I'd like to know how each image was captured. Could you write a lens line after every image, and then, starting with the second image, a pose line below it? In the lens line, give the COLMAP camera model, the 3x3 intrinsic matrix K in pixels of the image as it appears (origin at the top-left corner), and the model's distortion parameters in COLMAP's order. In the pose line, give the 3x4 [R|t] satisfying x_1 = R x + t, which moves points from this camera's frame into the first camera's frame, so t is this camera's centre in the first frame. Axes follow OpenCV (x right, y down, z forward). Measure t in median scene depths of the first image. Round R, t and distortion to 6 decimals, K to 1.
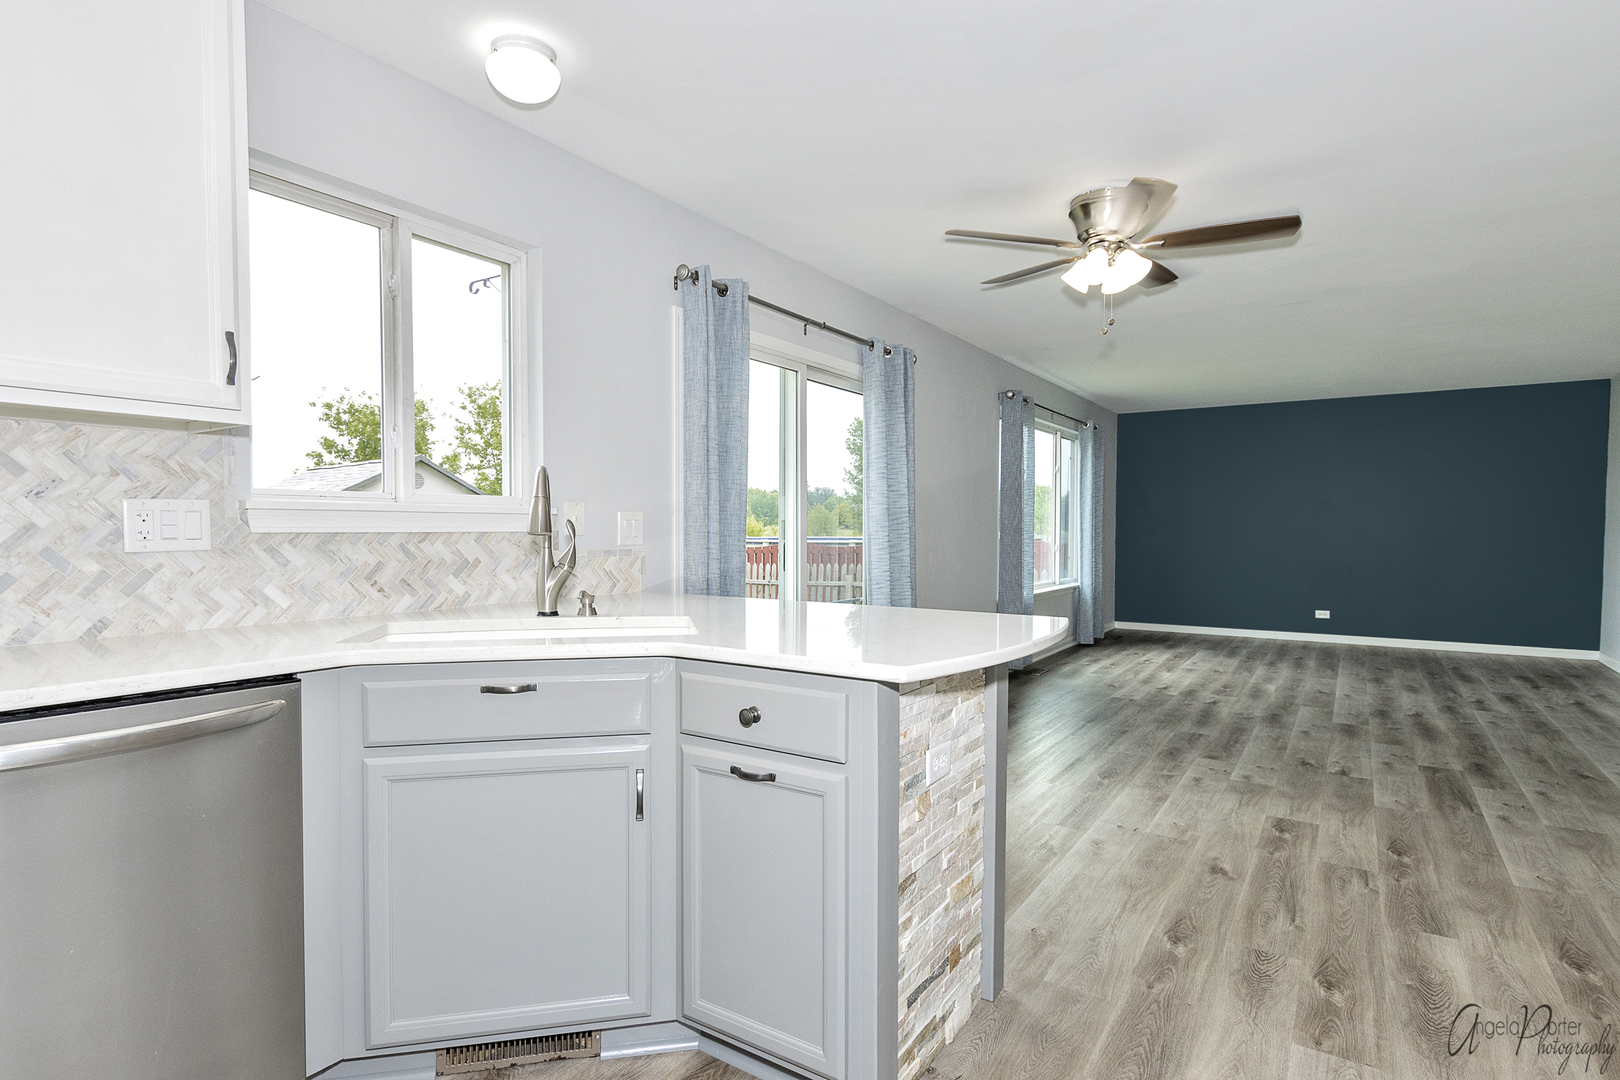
lens RADIAL K [[846.1, 0, 807.3], [0, 846.1, 537.5], [0, 0, 1]] dist [0.018780, -0.005264]
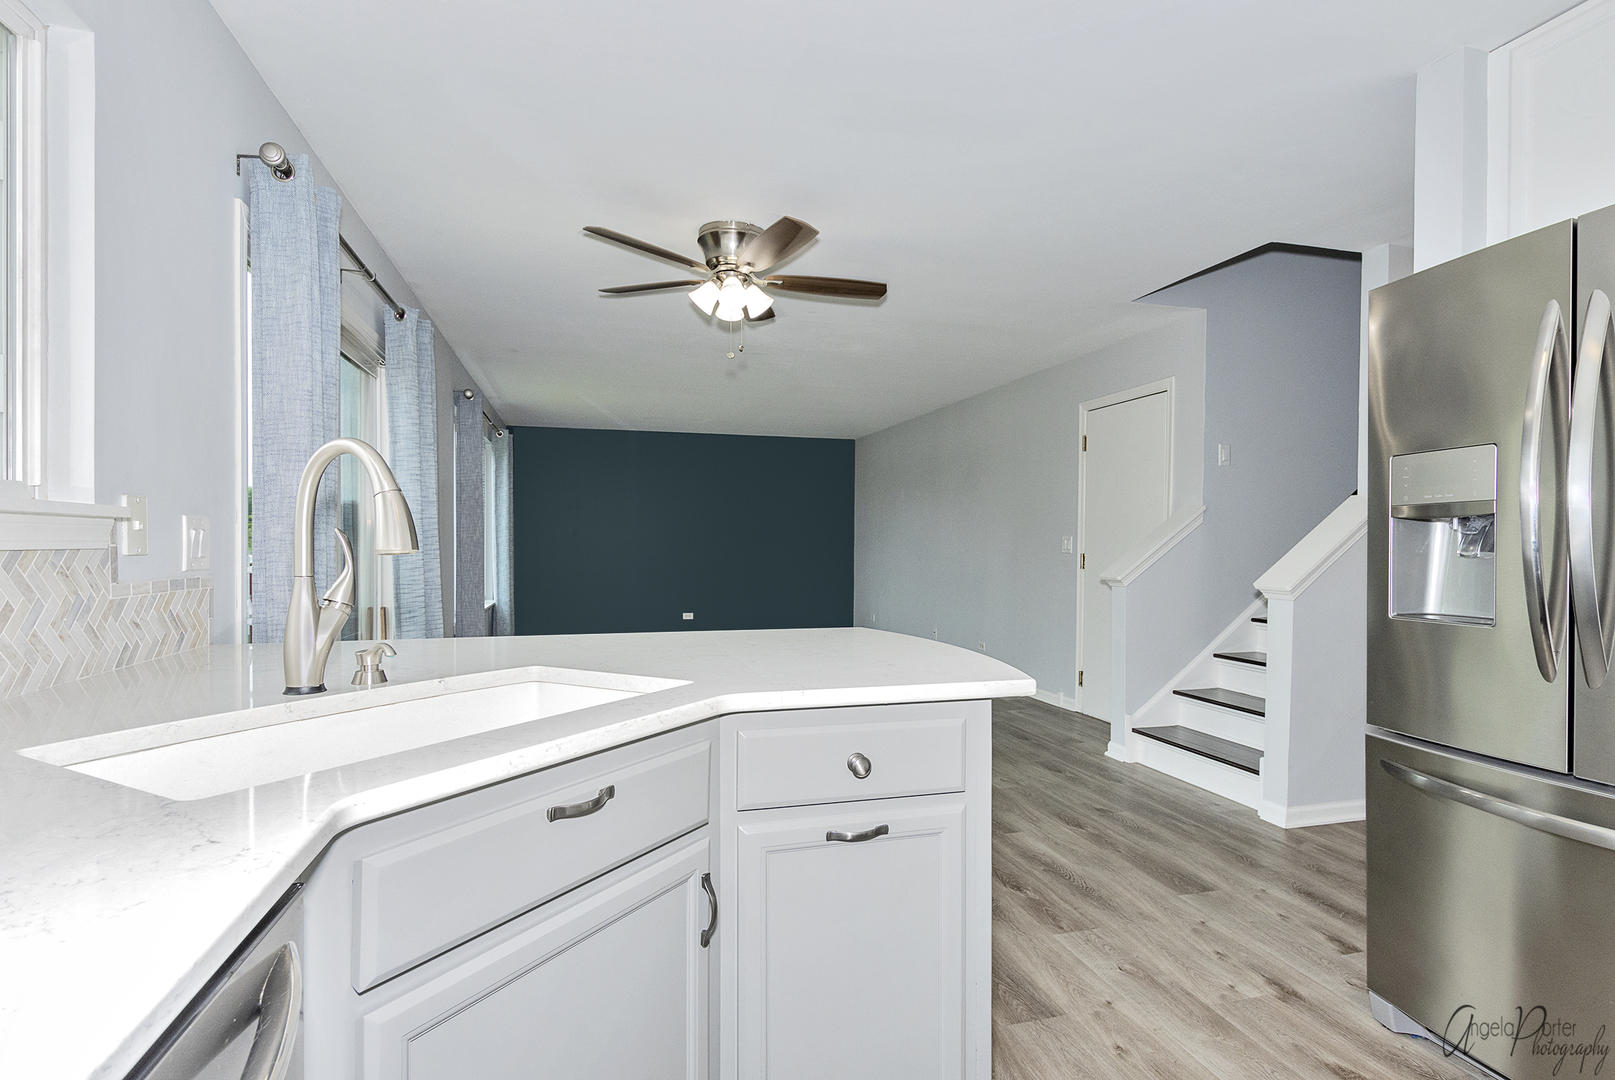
lens RADIAL K [[843.5, 0, 817.5], [0, 843.5, 535.8], [0, 0, 1]] dist [0.018780, -0.005264]
pose [[0.630888, 0.008368, 0.775829, -0.288040], [0.005108, 0.999875, -0.014938, -0.003630], [-0.775857, 0.013387, 0.630767, 0.187230]]
